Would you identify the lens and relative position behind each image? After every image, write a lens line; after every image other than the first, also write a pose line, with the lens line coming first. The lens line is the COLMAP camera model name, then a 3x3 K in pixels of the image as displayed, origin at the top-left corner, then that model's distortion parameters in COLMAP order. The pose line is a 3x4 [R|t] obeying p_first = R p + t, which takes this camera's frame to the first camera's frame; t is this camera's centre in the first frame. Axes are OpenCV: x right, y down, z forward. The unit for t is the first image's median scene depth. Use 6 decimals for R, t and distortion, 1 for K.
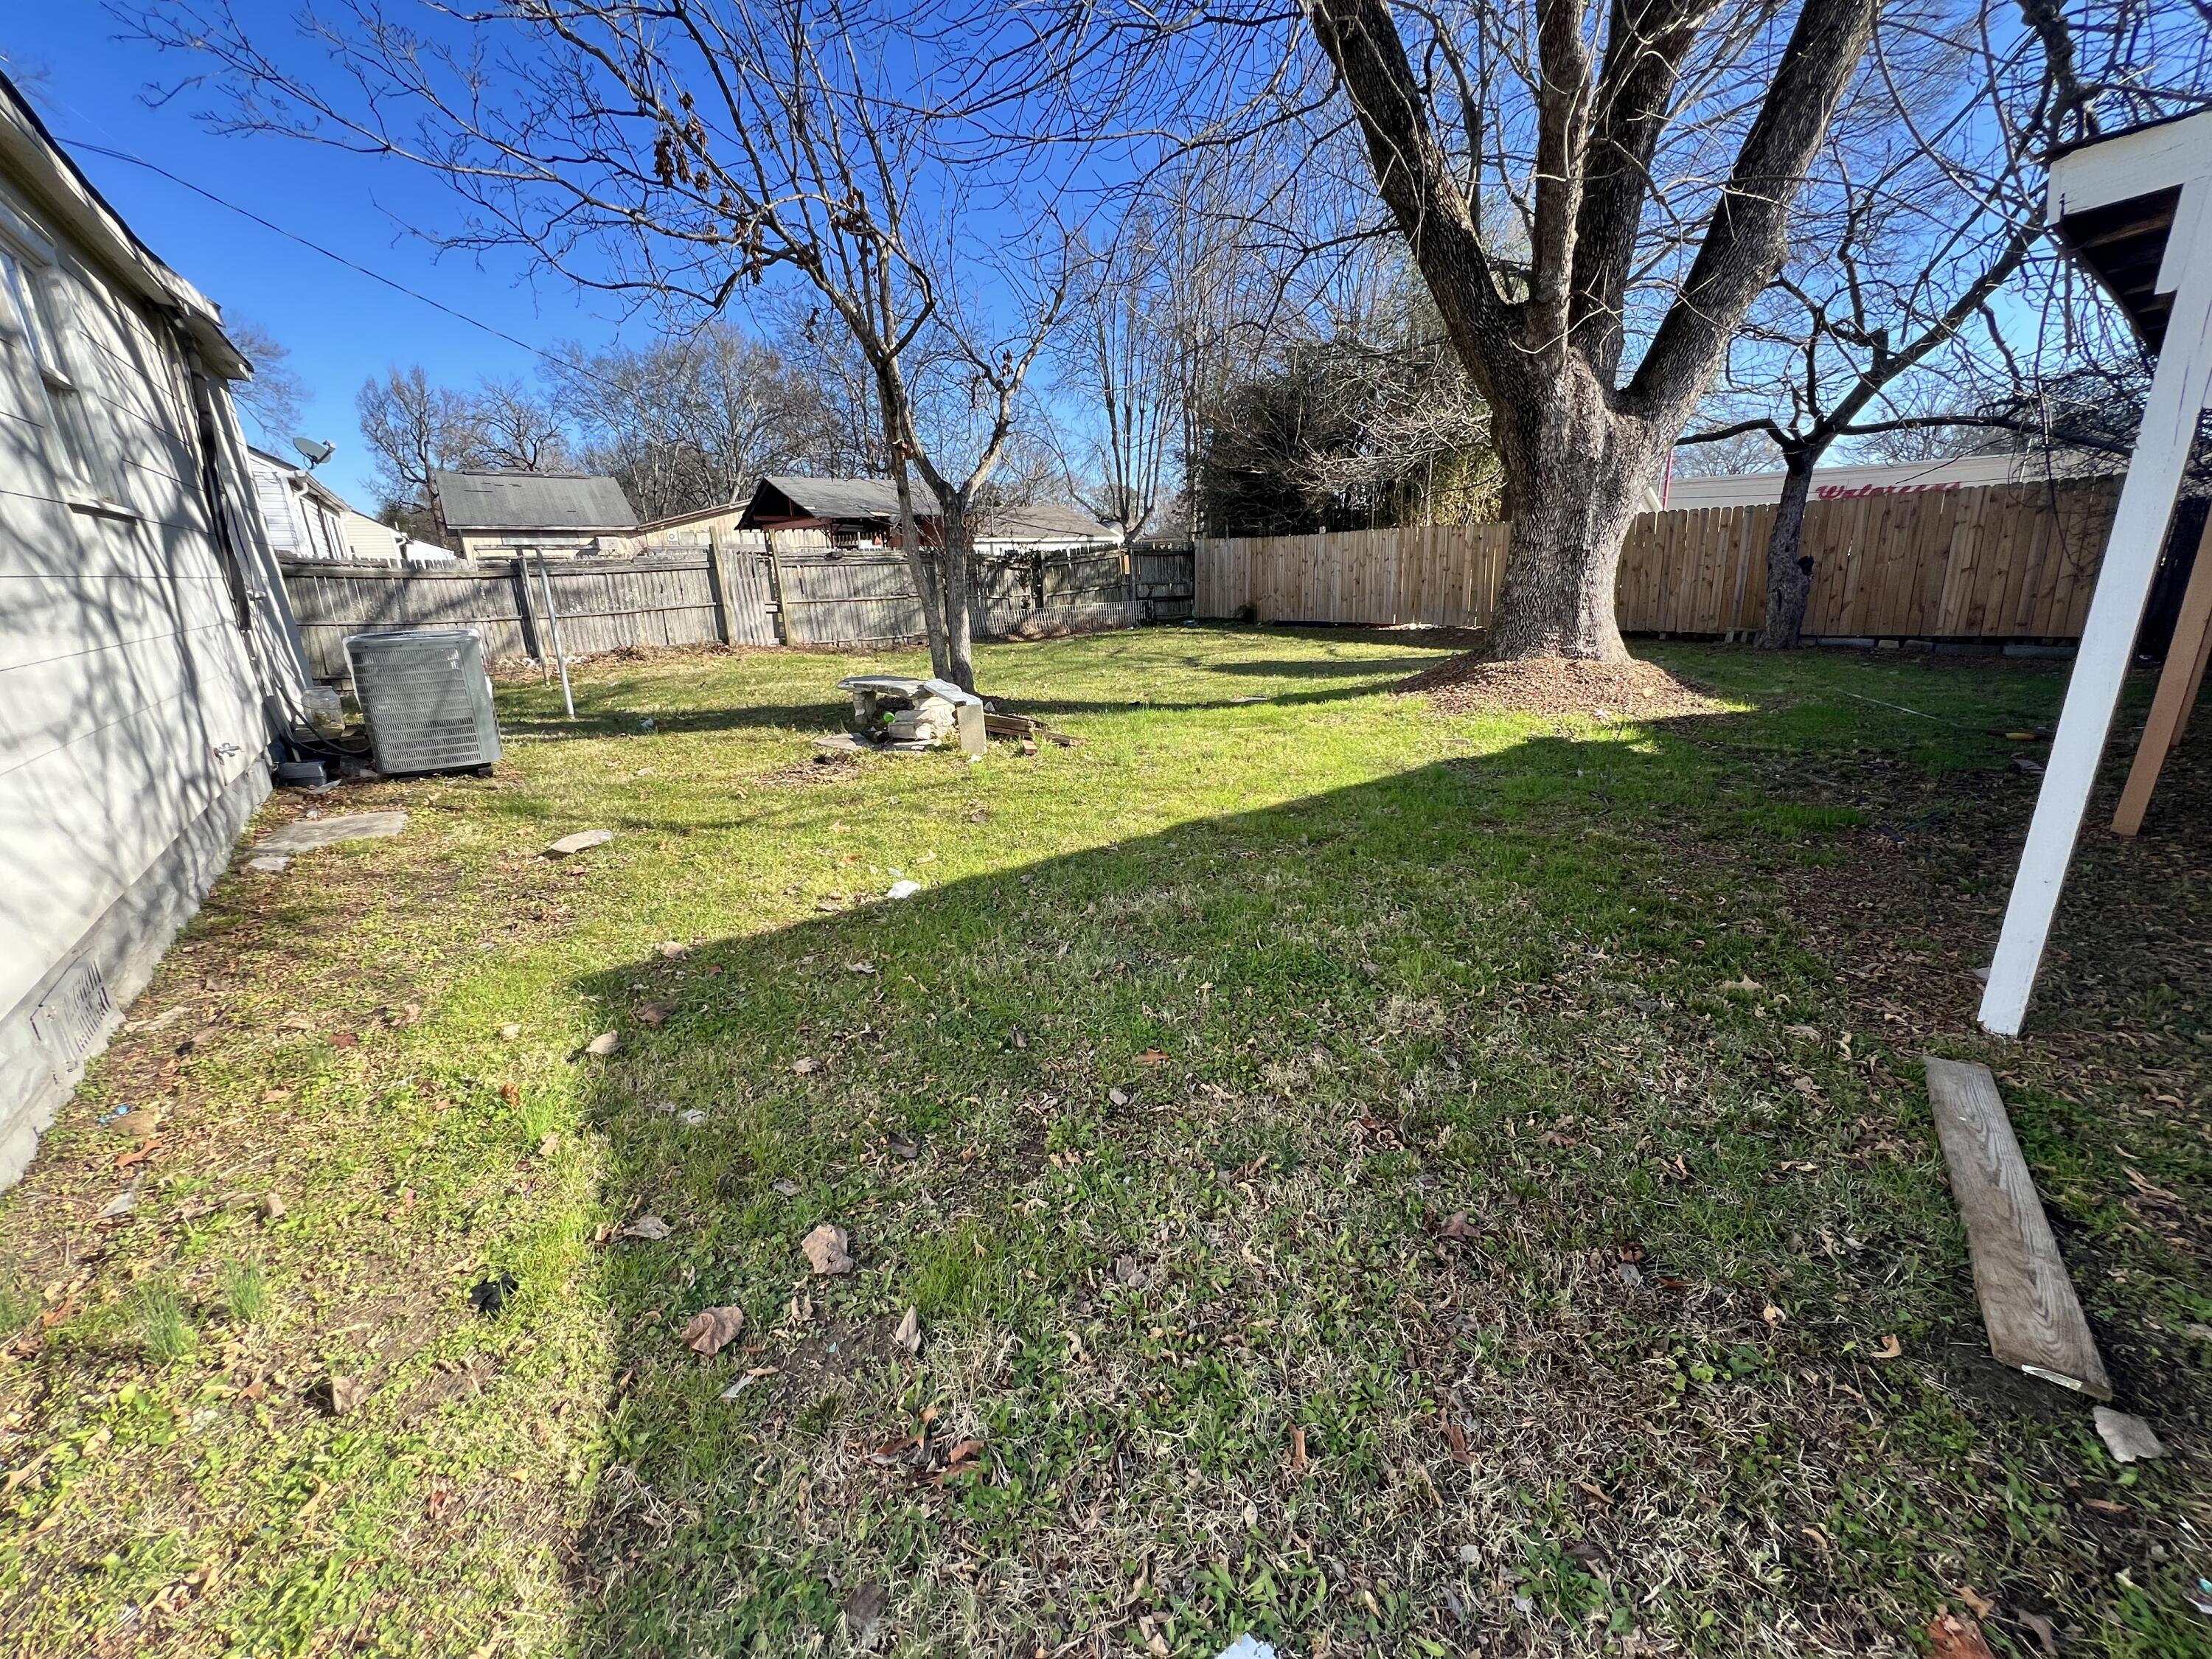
lens RADIAL K [[880.6, 0, 1106.0], [0, 880.6, 829.5], [0, 0, 1]] dist [-0.000149, -0.000145]
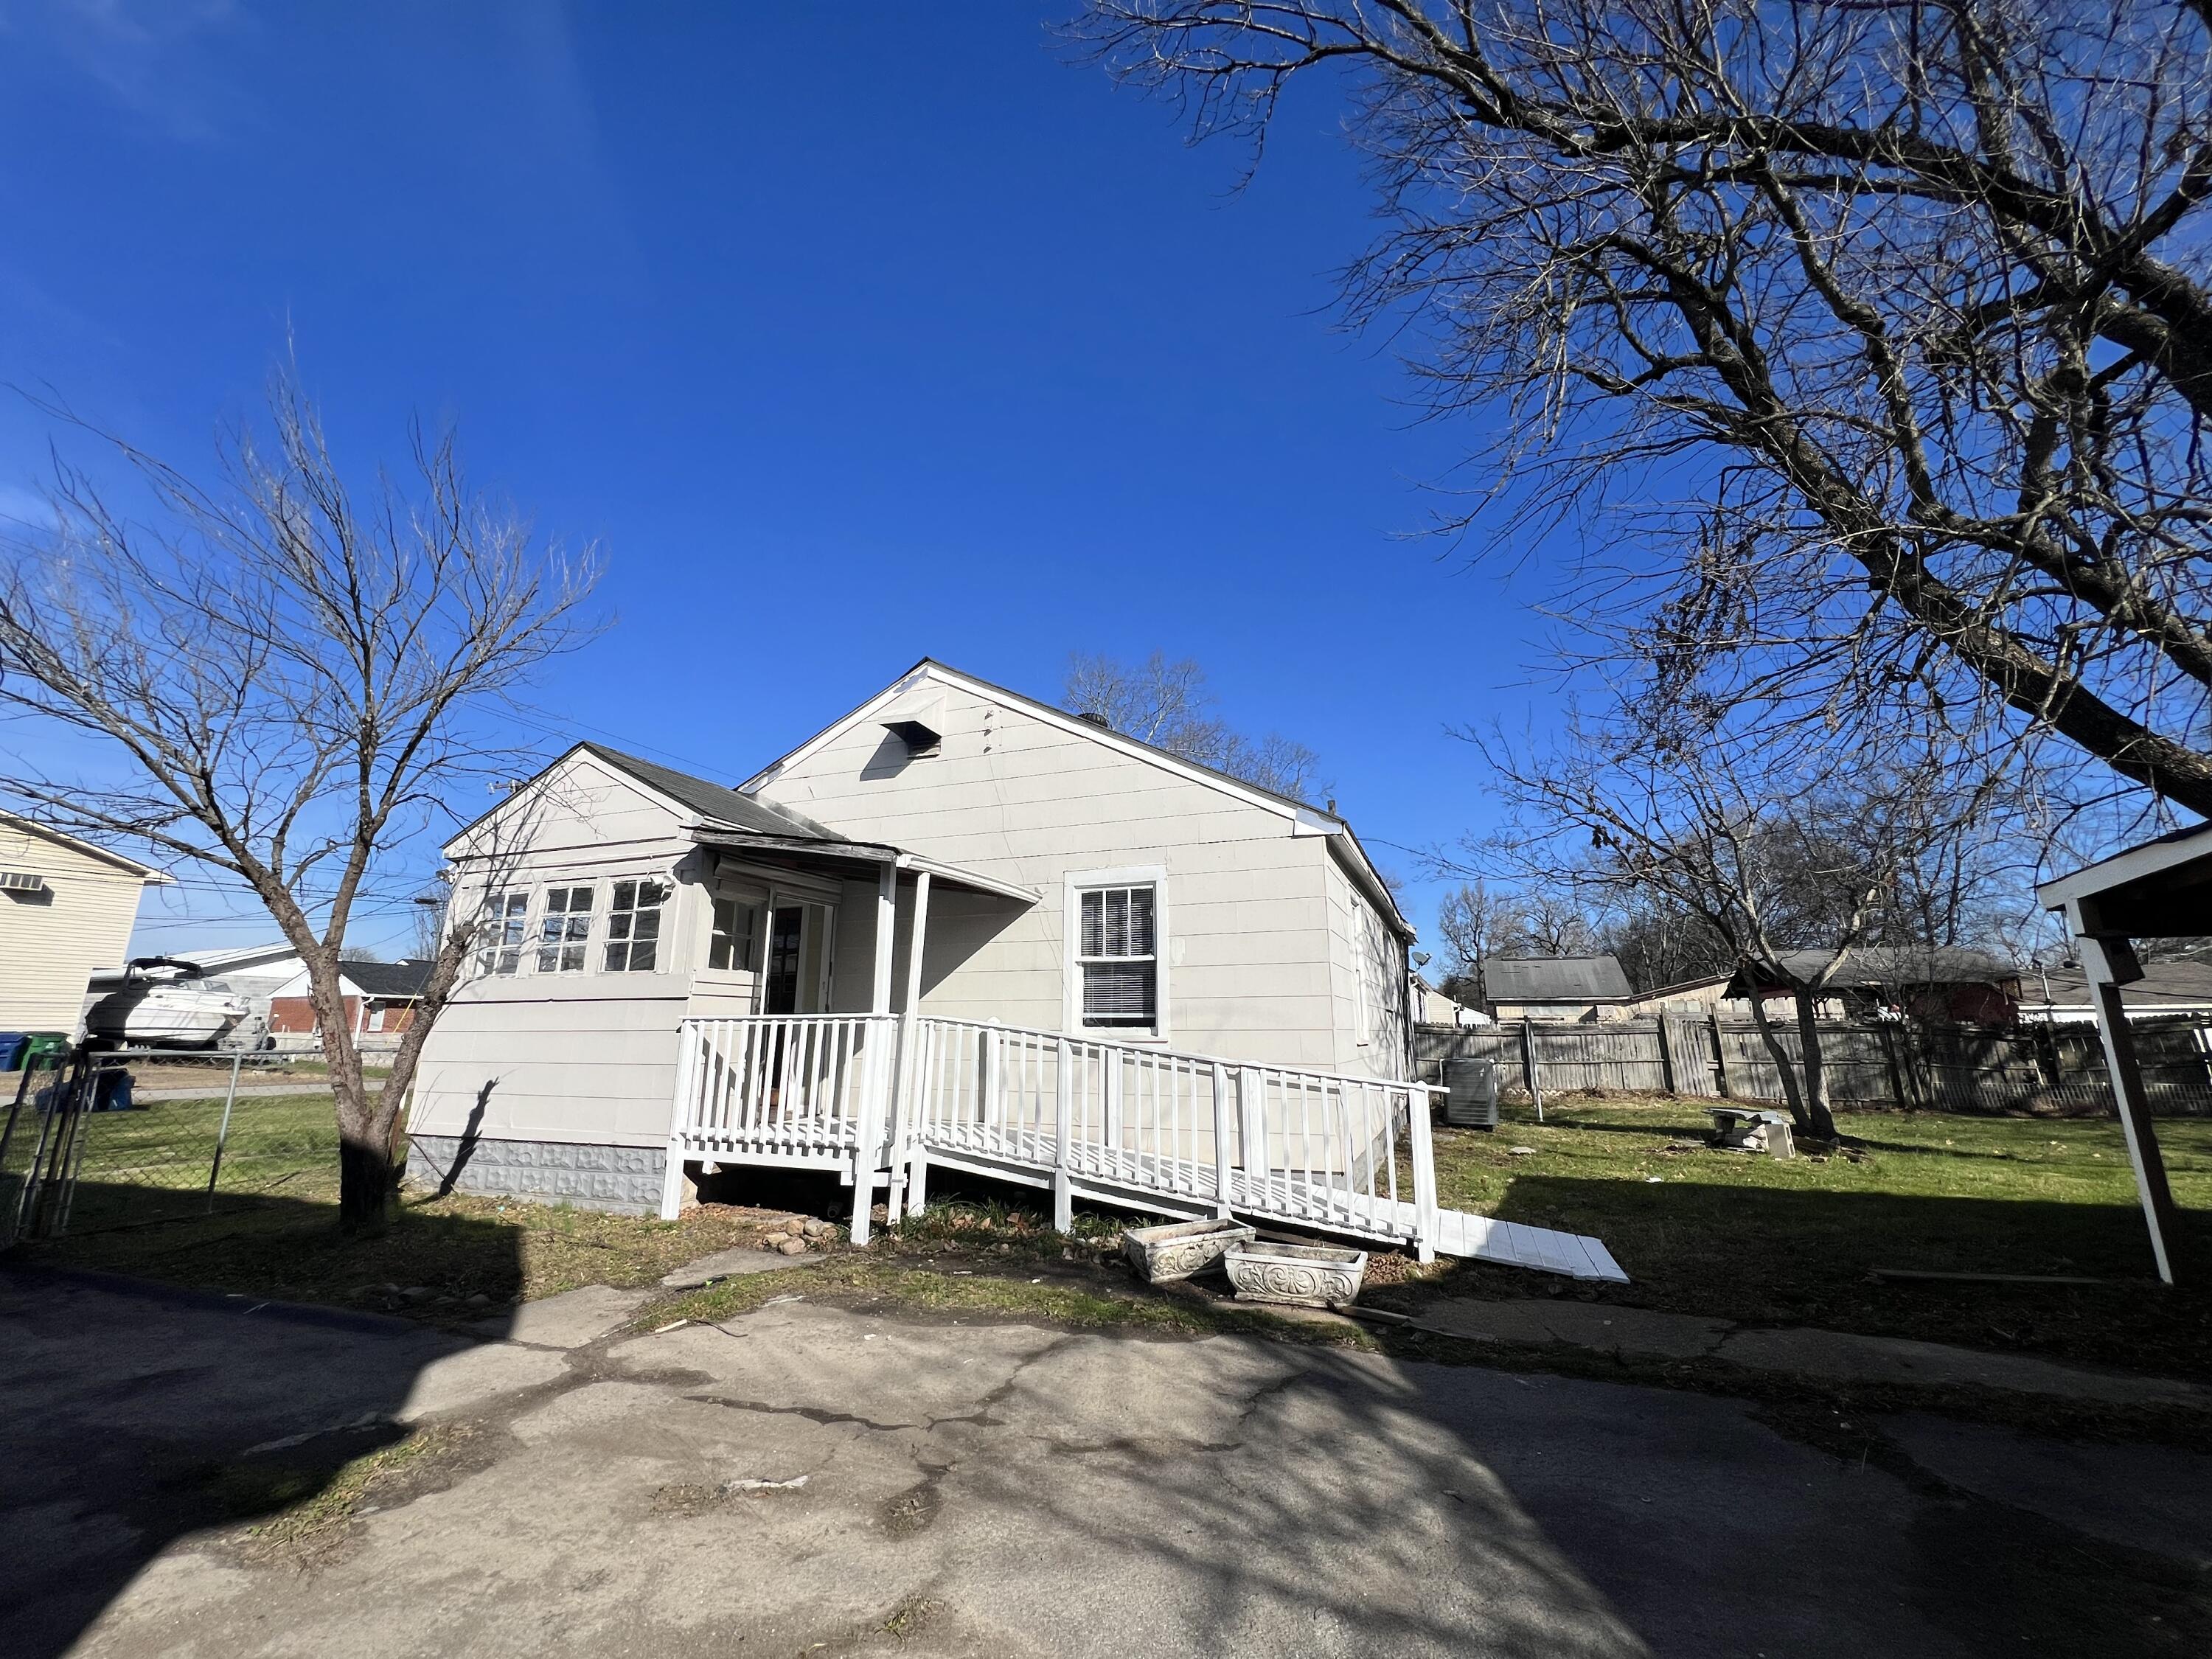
lens RADIAL K [[880.6, 0, 1106.0], [0, 880.6, 829.5], [0, 0, 1]] dist [-0.000149, -0.000145]
pose [[0.524661, -0.171714, -0.833813, 0.215918], [-0.259323, 0.900662, -0.348655, 0.083908], [0.810852, 0.399153, 0.428013, -0.291065]]
